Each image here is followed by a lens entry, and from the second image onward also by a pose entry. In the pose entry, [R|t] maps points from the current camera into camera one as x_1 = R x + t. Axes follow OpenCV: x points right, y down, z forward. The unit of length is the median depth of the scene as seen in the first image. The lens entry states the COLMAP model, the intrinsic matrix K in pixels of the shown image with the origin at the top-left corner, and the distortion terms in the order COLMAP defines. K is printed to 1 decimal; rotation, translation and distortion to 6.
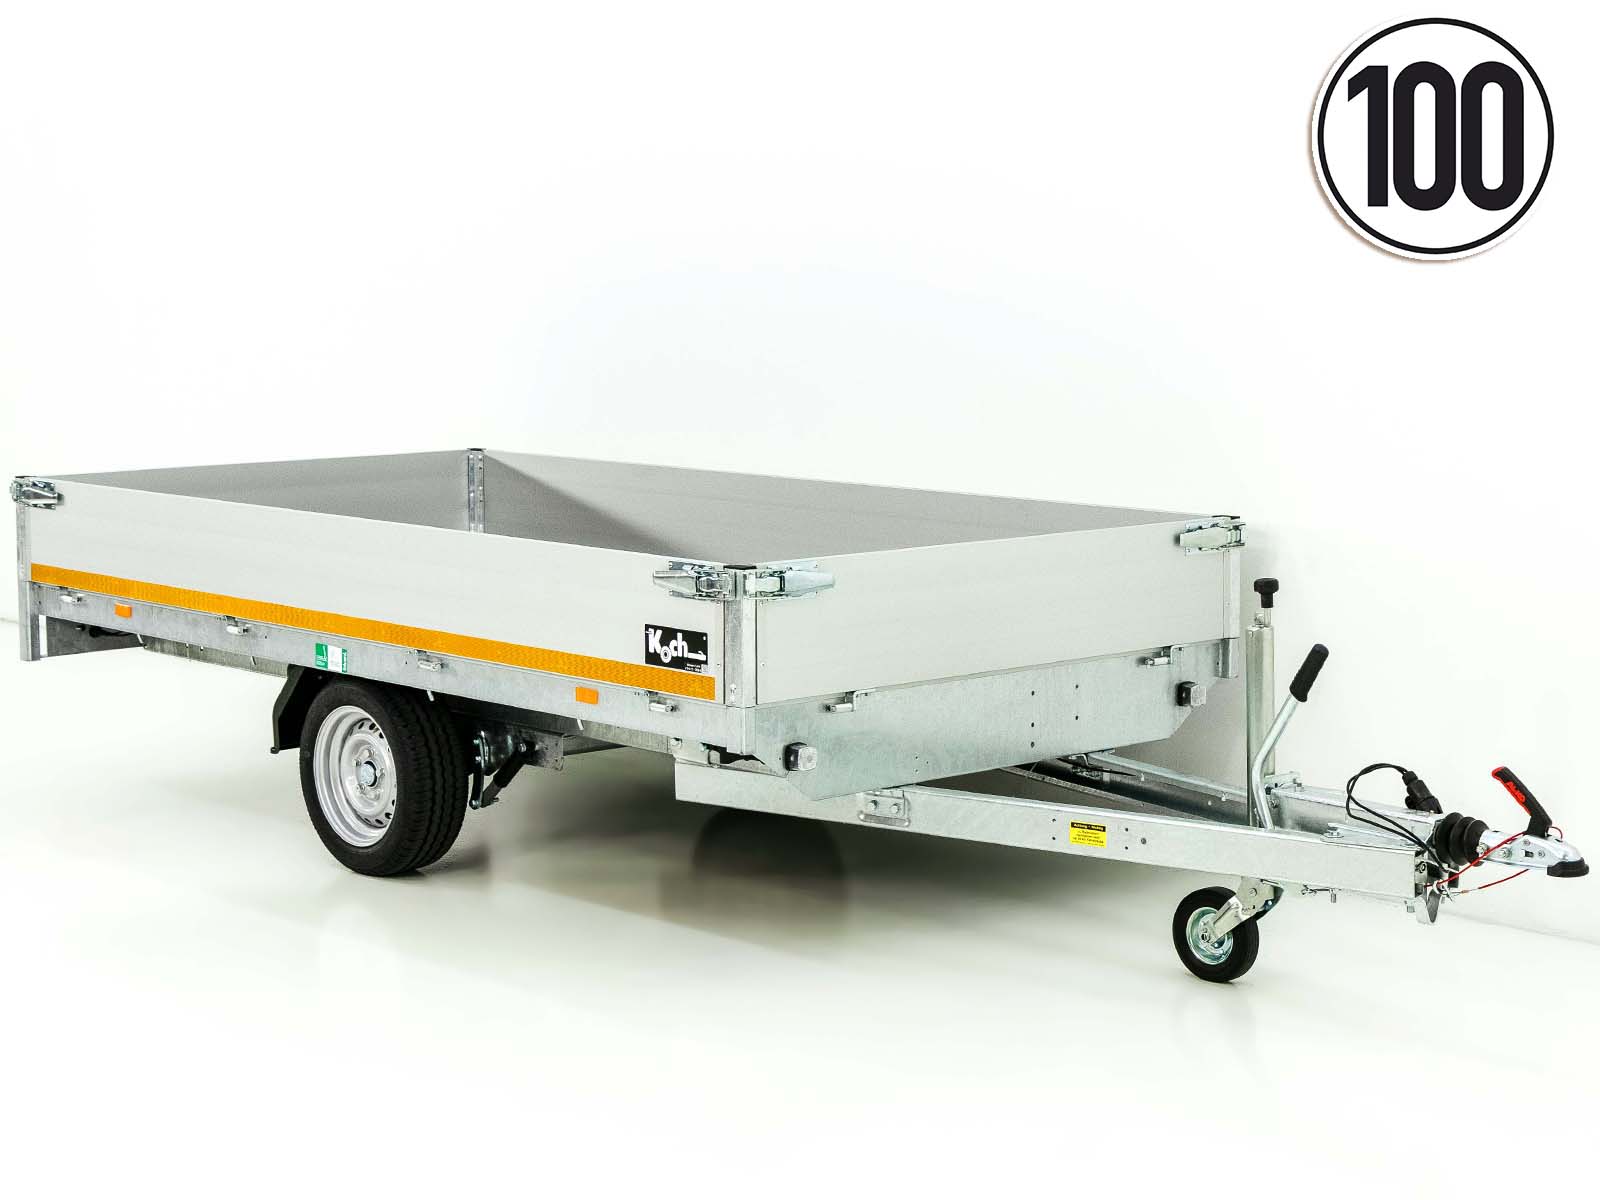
lens RADIAL K [[2847.2, 0, 795.4], [0, 2847.2, 591.6], [0, 0, 1]] dist [0.131713, 0.000000]
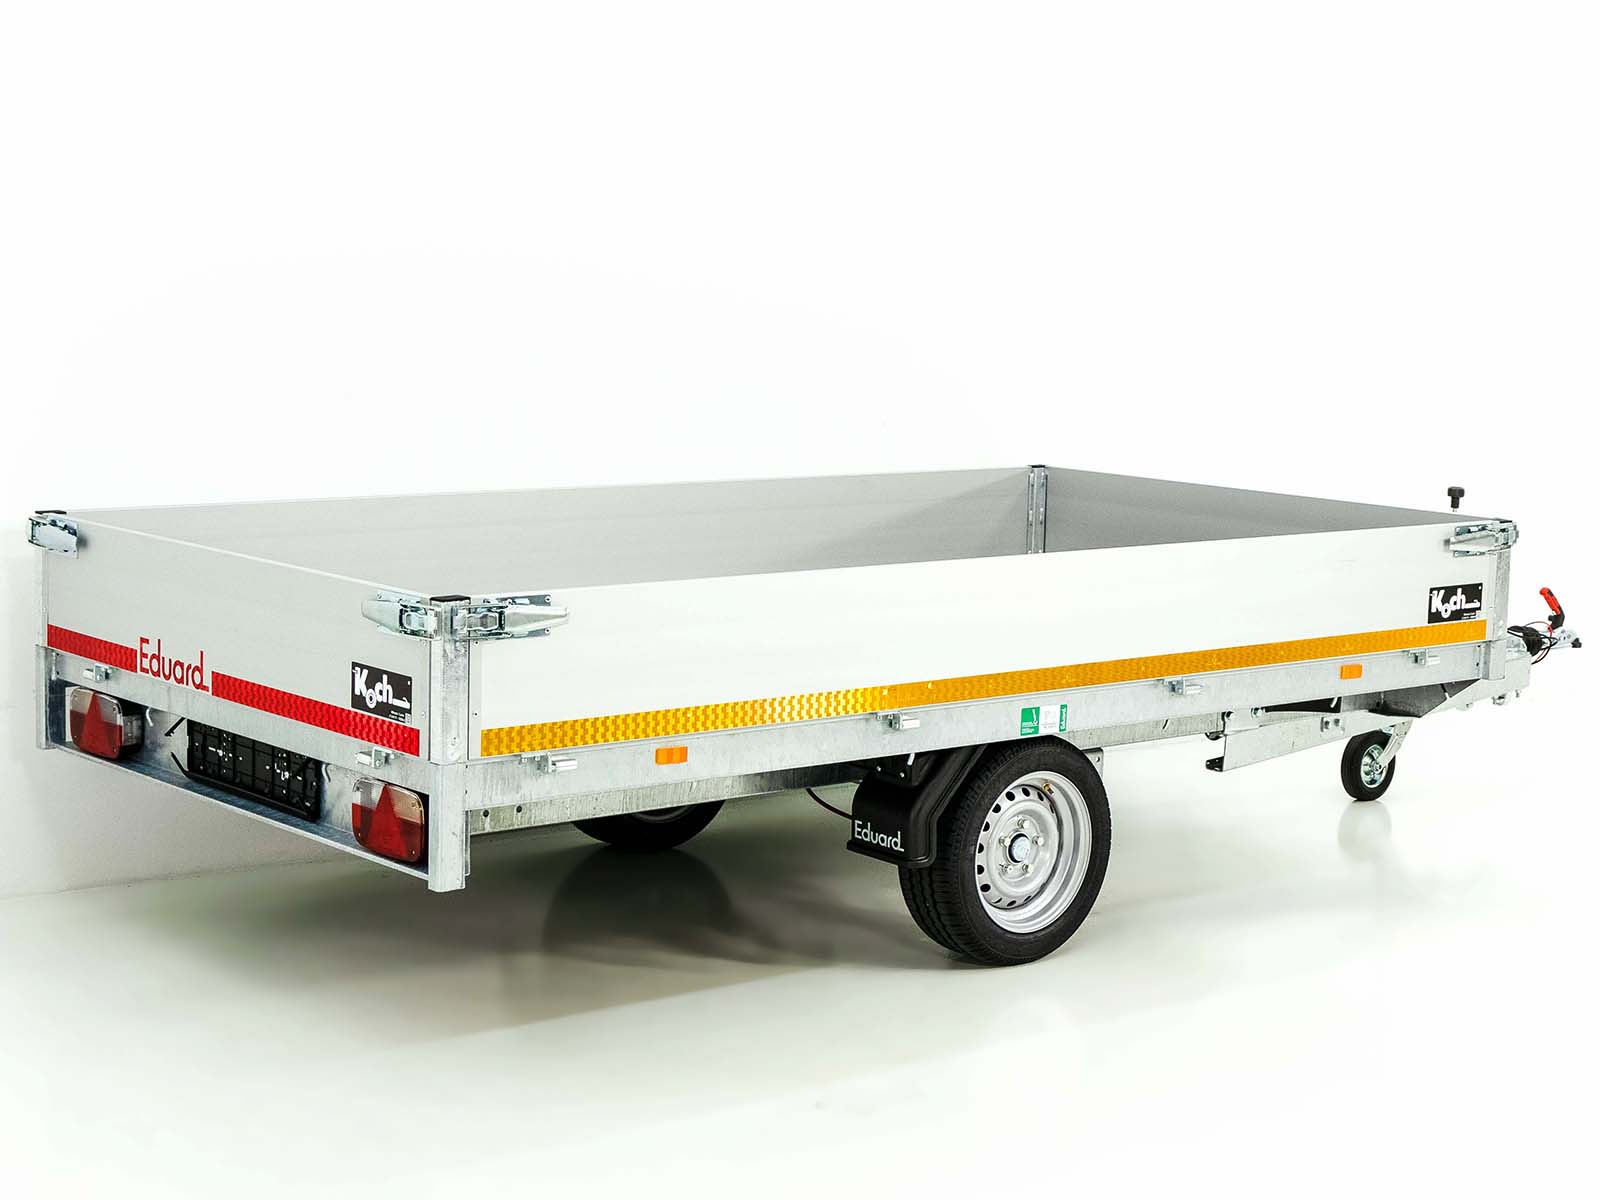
lens RADIAL K [[2847.2, 0, 796.4], [0, 2847.2, 607.4], [0, 0, 1]] dist [0.131713, 0.000000]
pose [[0.045256, -0.133353, 0.990035, -1.181148], [0.092225, 0.987376, 0.128779, -0.149062], [-0.994709, 0.085478, 0.056983, 1.194539]]
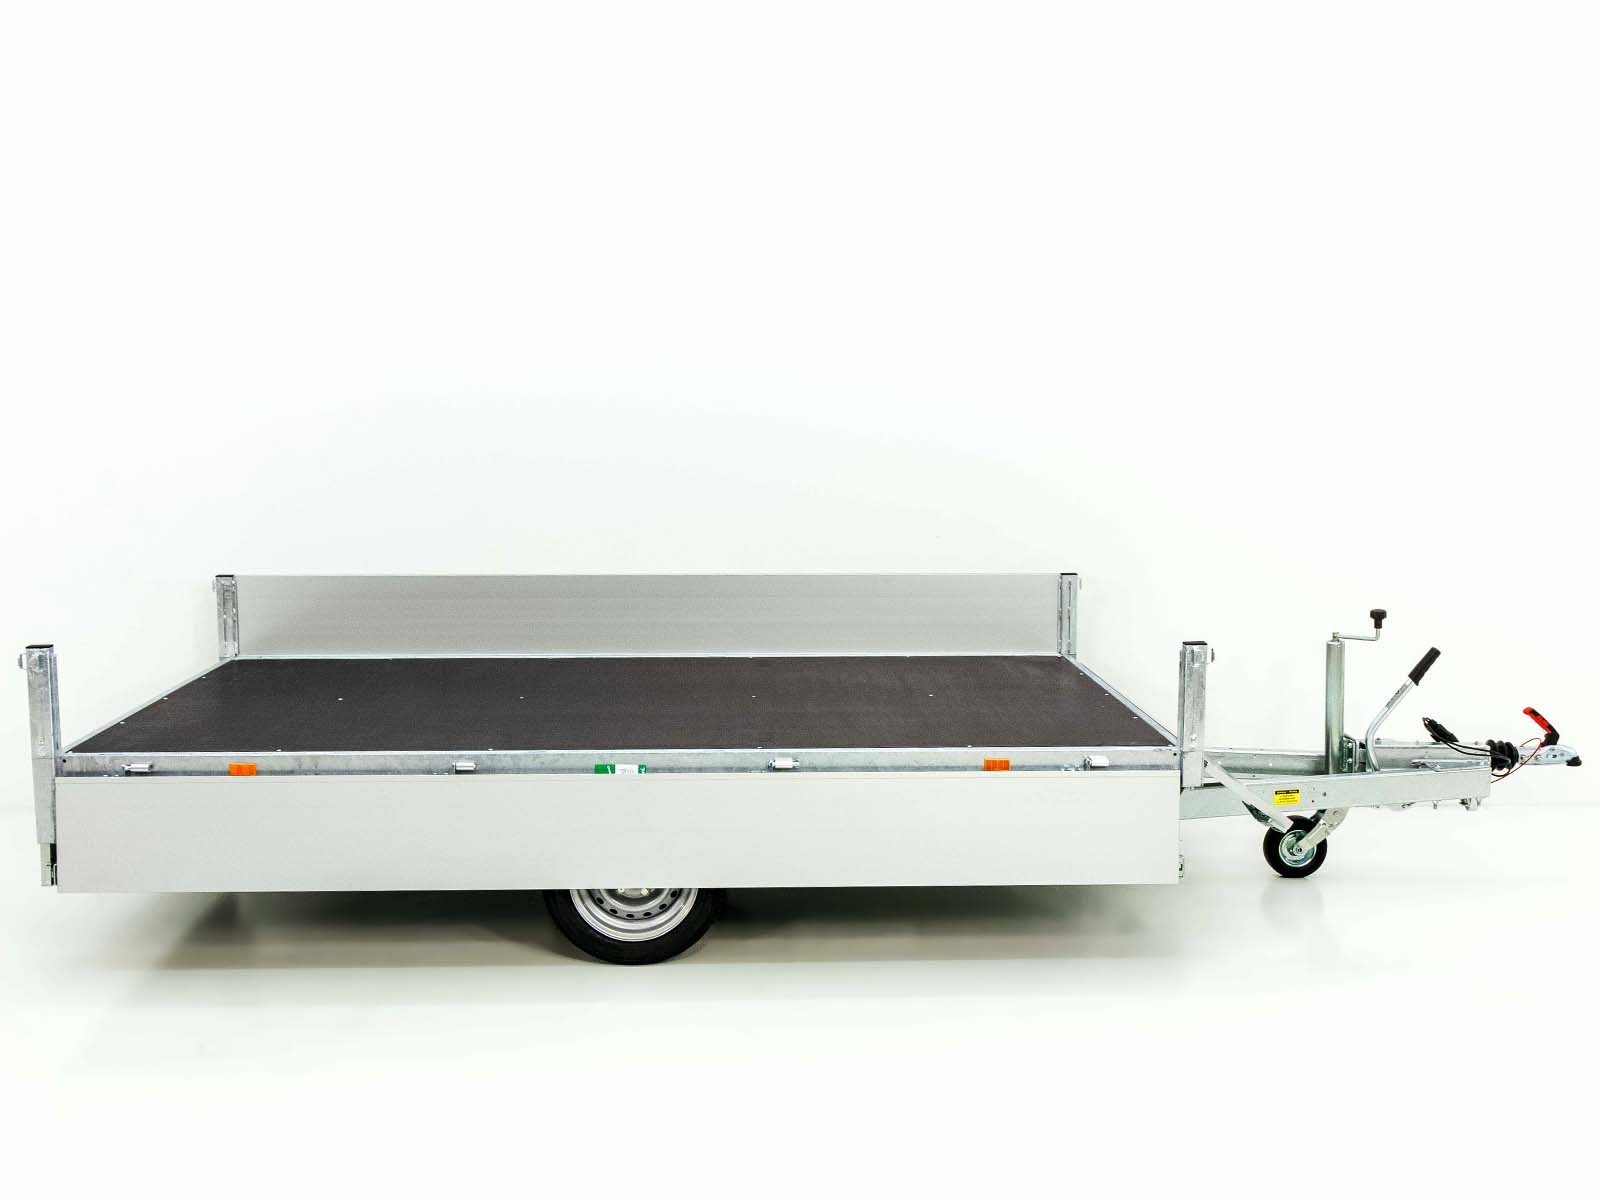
lens RADIAL K [[1633.4, 0, 772.7], [0, 1633.4, 608.4], [0, 0, 1]] dist [0.022215, 0.000000]
pose [[0.652519, -0.101220, 0.750982, -0.681724], [0.090361, 0.994361, 0.055509, -0.080427], [-0.752366, 0.031639, 0.657985, 0.639360]]
